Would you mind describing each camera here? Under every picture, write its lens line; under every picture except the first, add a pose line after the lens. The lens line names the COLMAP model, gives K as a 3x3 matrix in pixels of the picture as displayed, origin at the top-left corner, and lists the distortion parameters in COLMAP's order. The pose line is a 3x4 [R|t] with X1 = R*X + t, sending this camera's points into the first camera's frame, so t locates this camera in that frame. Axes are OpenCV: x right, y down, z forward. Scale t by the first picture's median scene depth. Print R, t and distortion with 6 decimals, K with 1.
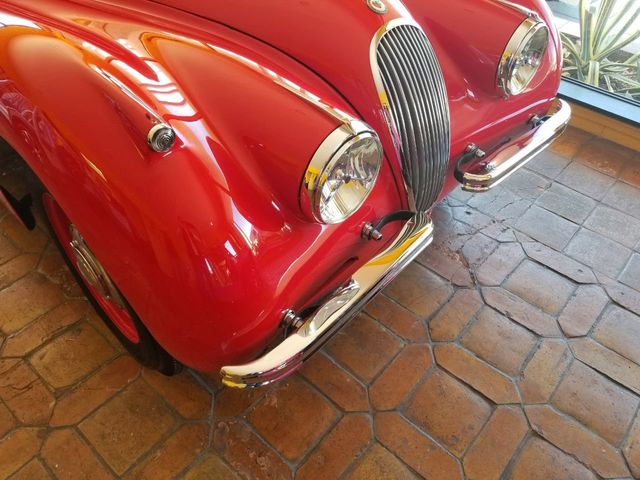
lens RADIAL K [[493.8, 0, 320.4], [0, 493.8, 239.4], [0, 0, 1]] dist [0.016888, -0.020539]
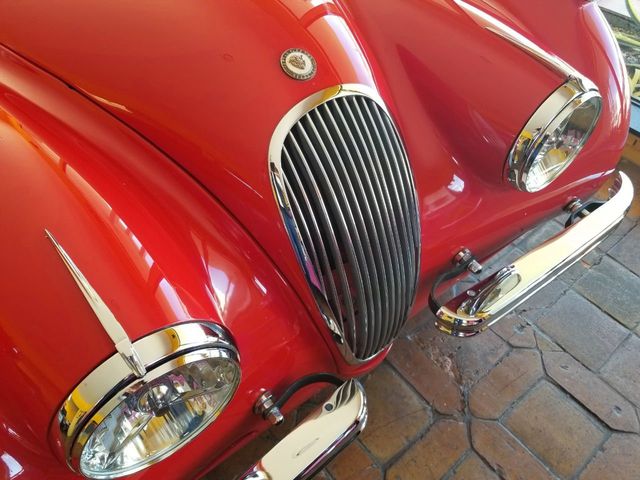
lens RADIAL K [[493.8, 0, 318.0], [0, 493.8, 240.0], [0, 0, 1]] dist [0.016888, -0.020539]
pose [[0.988881, 0.098445, -0.111458, 0.156332], [-0.088840, 0.992142, 0.088102, -0.215608], [0.119255, -0.077220, 0.989856, 0.265120]]
